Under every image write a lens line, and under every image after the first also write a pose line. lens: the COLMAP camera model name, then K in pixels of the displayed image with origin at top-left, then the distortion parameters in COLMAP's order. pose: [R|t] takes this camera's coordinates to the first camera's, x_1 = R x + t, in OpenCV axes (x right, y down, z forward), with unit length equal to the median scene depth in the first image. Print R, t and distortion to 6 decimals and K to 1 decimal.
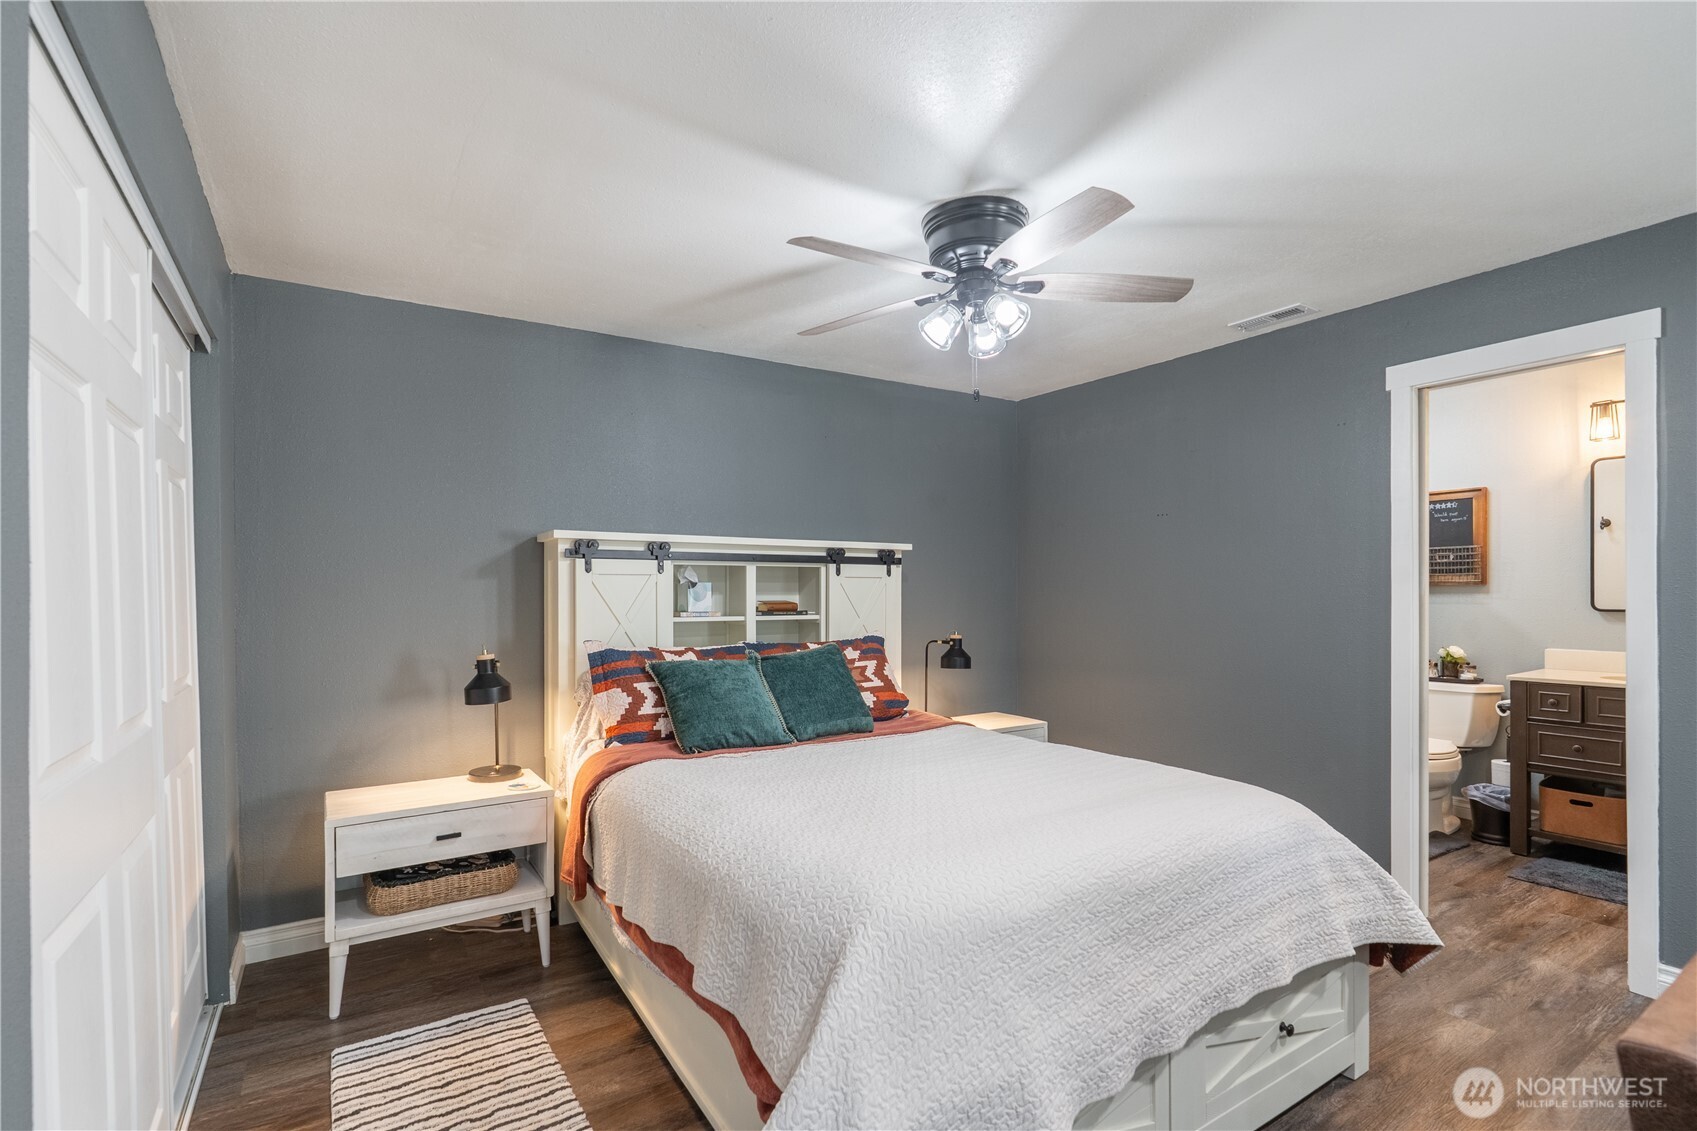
lens RADIAL K [[785.0, 0, 845.0], [0, 785.0, 603.7], [0, 0, 1]] dist [-0.010903, 0.001512]
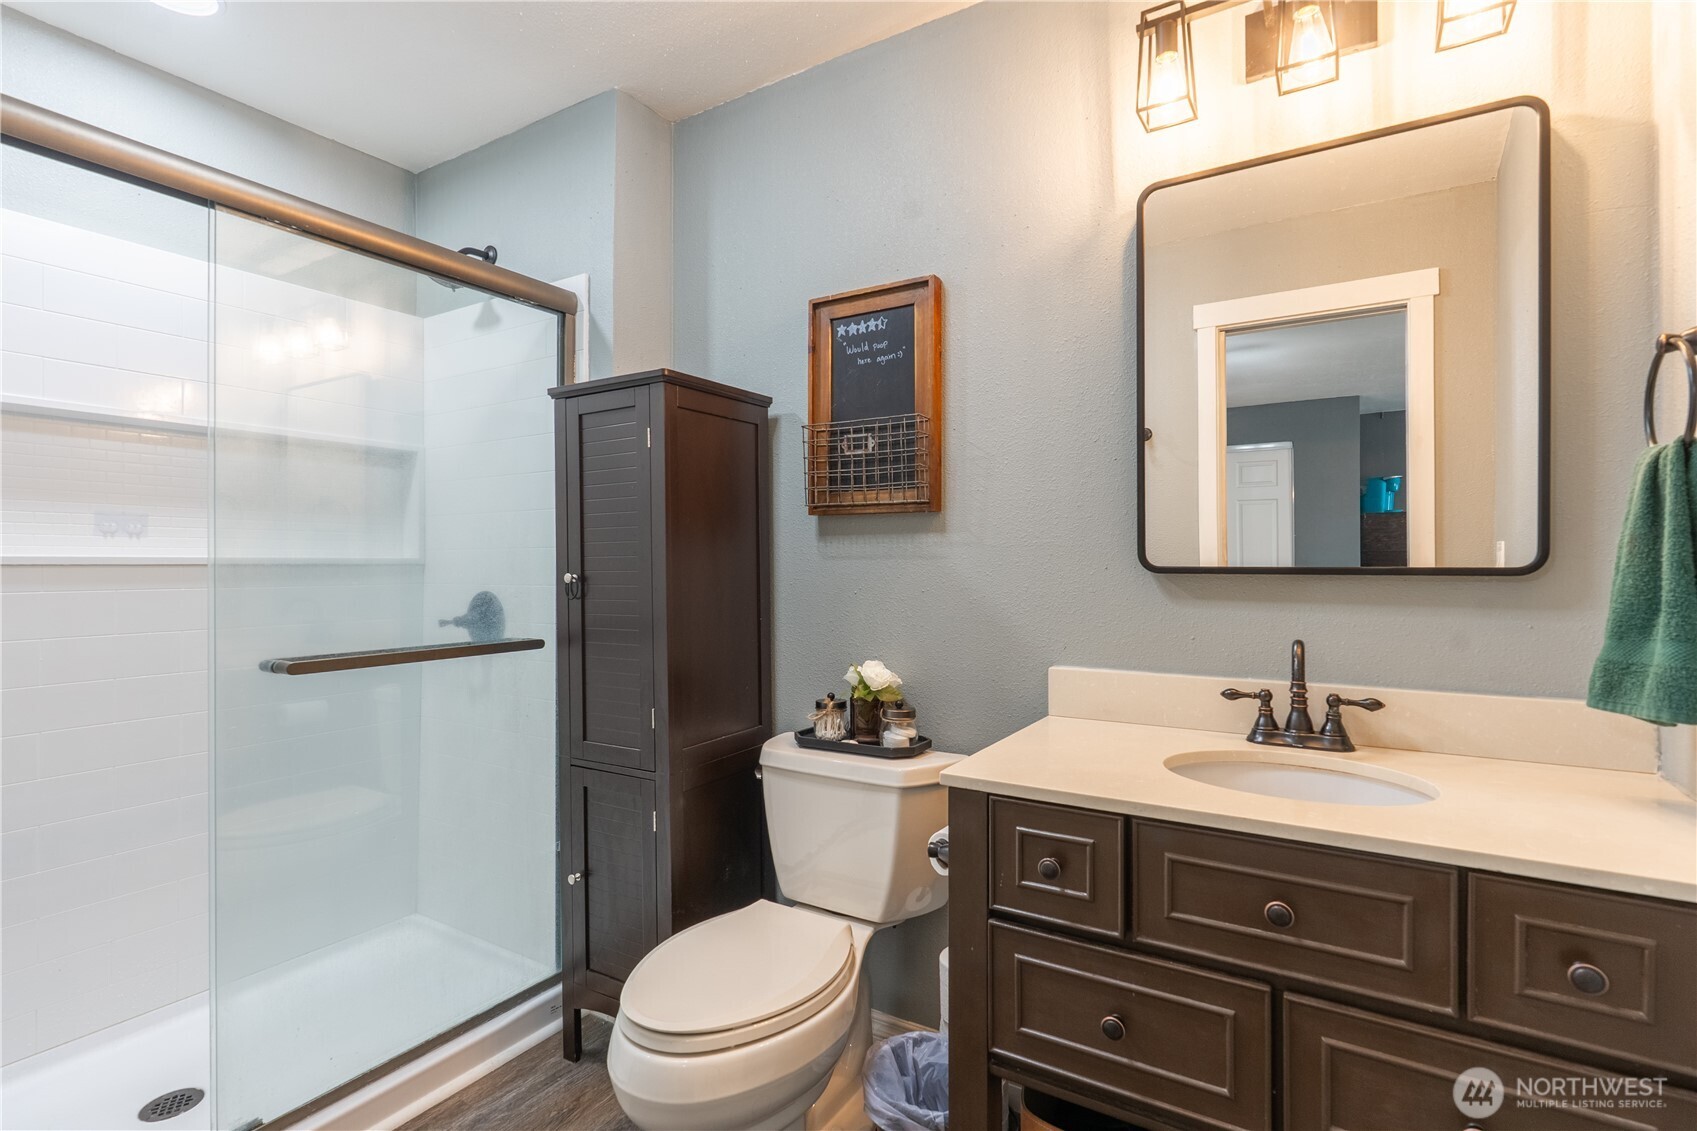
lens RADIAL K [[785.0, 0, 833.5], [0, 785.0, 576.3], [0, 0, 1]] dist [-0.010903, 0.001512]
pose [[0.913929, -0.000913, 0.405873, 0.789667], [0.002051, 0.999995, -0.002370, 0.015026], [-0.405868, 0.002998, 0.913927, 0.841649]]
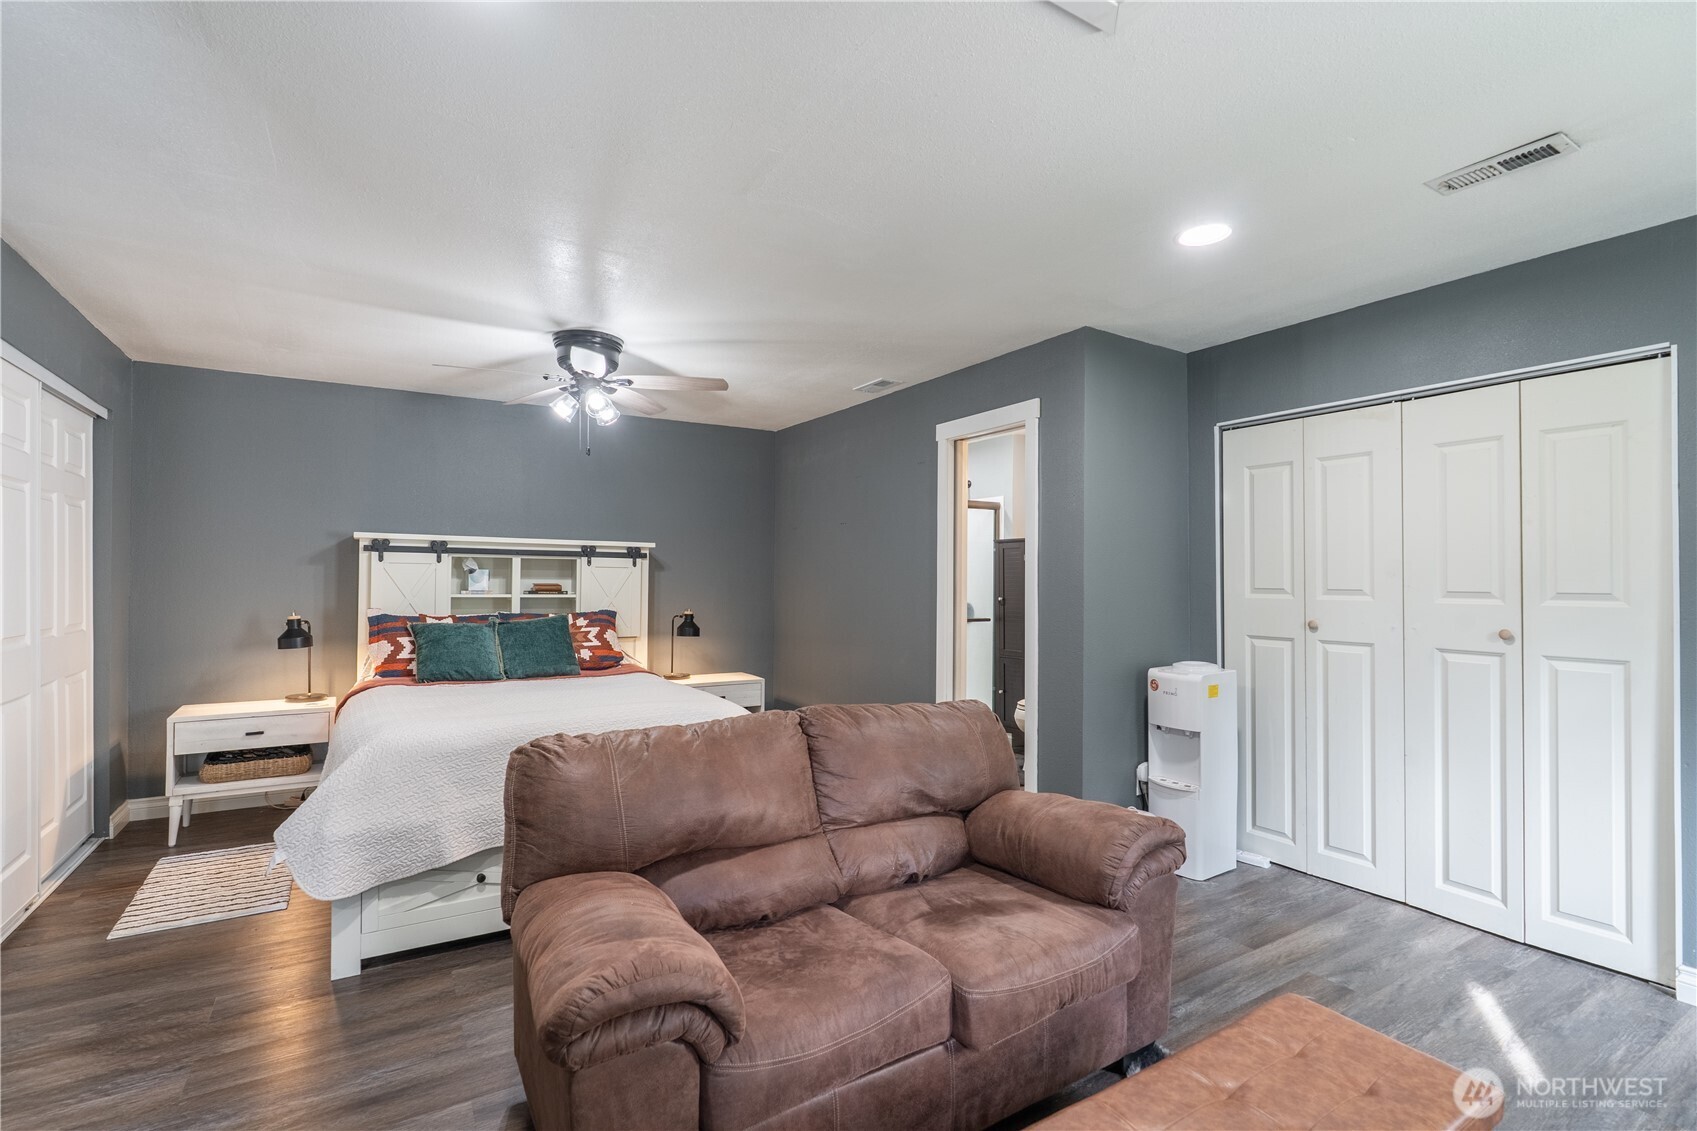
lens RADIAL K [[785.0, 0, 855.8], [0, 785.0, 577.6], [0, 0, 1]] dist [-0.010903, 0.001512]
pose [[0.999782, 0.013729, -0.015762, 0.539478], [-0.014011, 0.999742, -0.017903, 0.003013], [0.015512, 0.018120, 0.999715, -0.401858]]
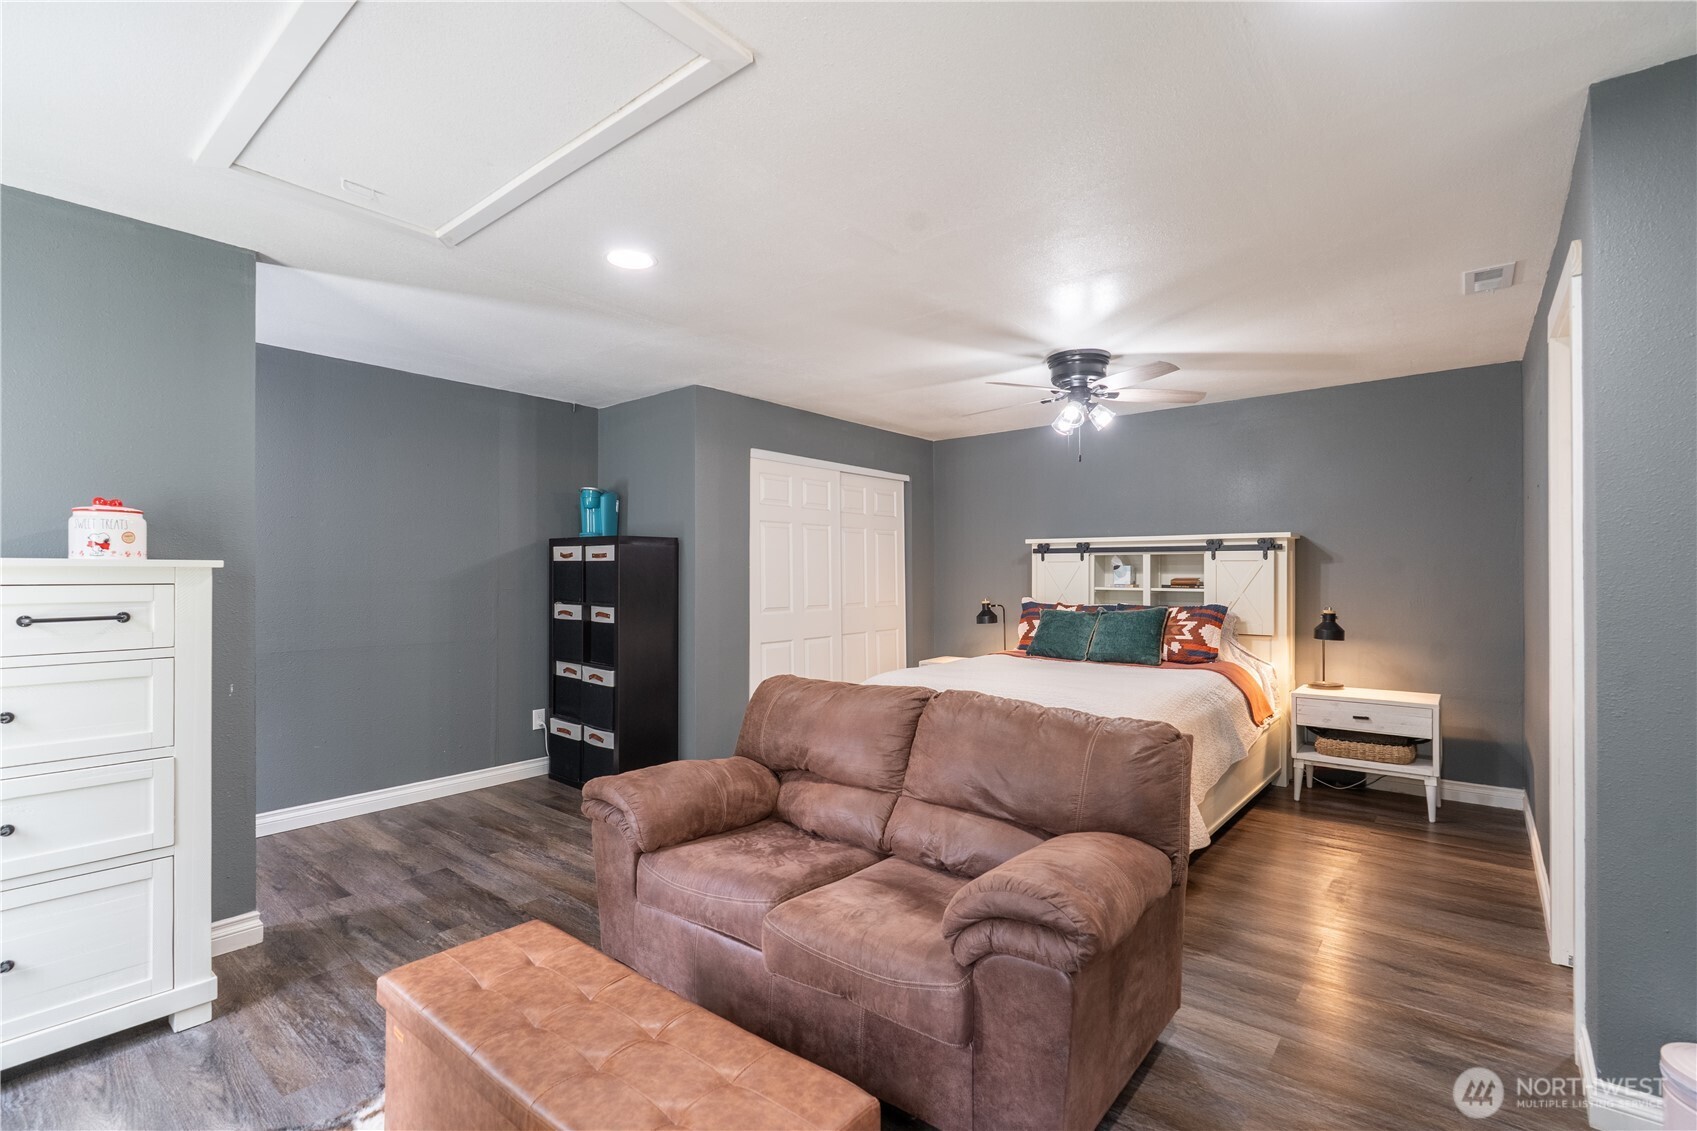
lens RADIAL K [[785.0, 0, 841.3], [0, 785.0, 569.2], [0, 0, 1]] dist [-0.010903, 0.001512]
pose [[0.300103, 0.000612, -0.953907, 1.222059], [-0.012521, 0.999916, -0.003298, -0.008195], [0.953825, 0.012934, 0.300085, -0.010914]]
